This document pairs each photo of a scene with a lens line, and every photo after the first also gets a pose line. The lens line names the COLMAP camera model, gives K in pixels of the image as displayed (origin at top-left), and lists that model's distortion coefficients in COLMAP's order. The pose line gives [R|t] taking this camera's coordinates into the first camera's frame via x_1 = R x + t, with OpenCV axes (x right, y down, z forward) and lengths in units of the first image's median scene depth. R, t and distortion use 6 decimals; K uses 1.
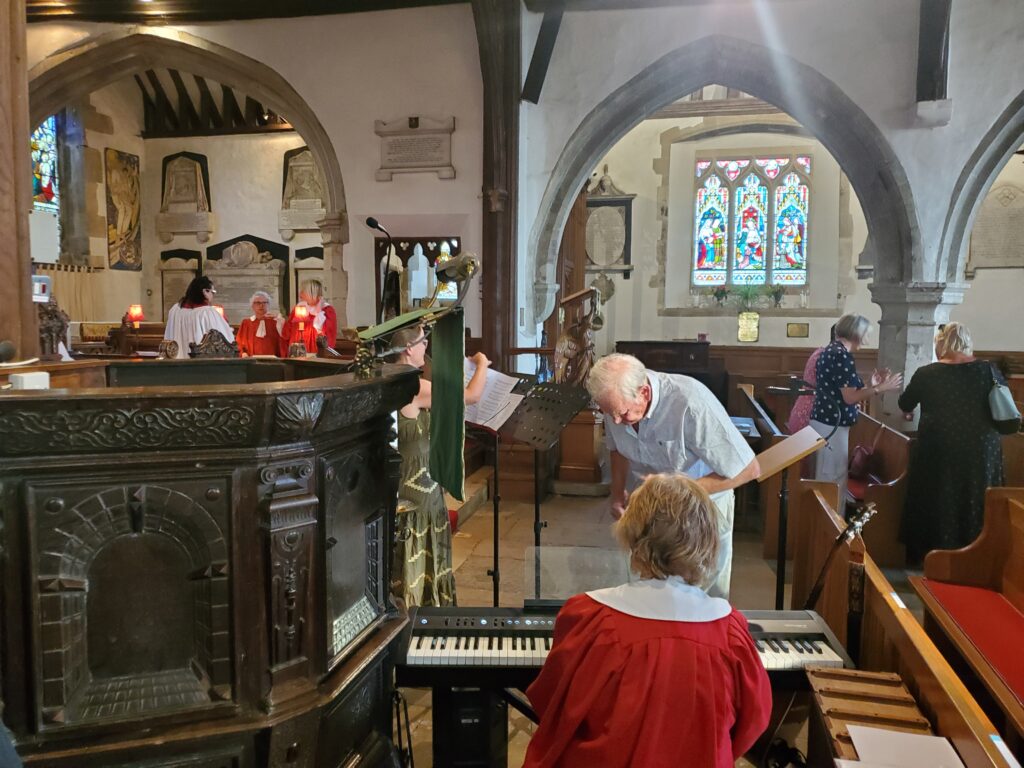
lens RADIAL K [[788.1, 0, 496.3], [0, 788.1, 372.4], [0, 0, 1]] dist [0.011873, -0.002010]
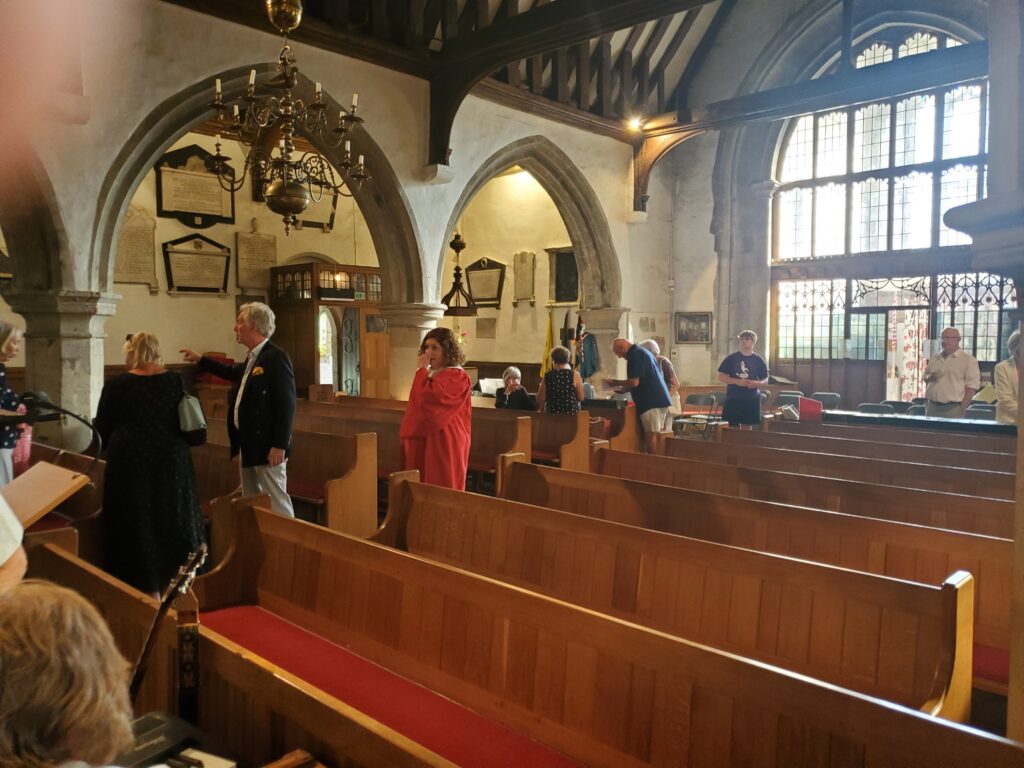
lens RADIAL K [[793.9, 0, 484.5], [0, 793.9, 371.9], [0, 0, 1]] dist [0.028107, 0.003519]
pose [[0.503438, -0.045297, 0.862843, -0.027719], [0.067148, 0.997656, 0.013196, -0.000551], [-0.861418, 0.051295, 0.505299, 0.126392]]
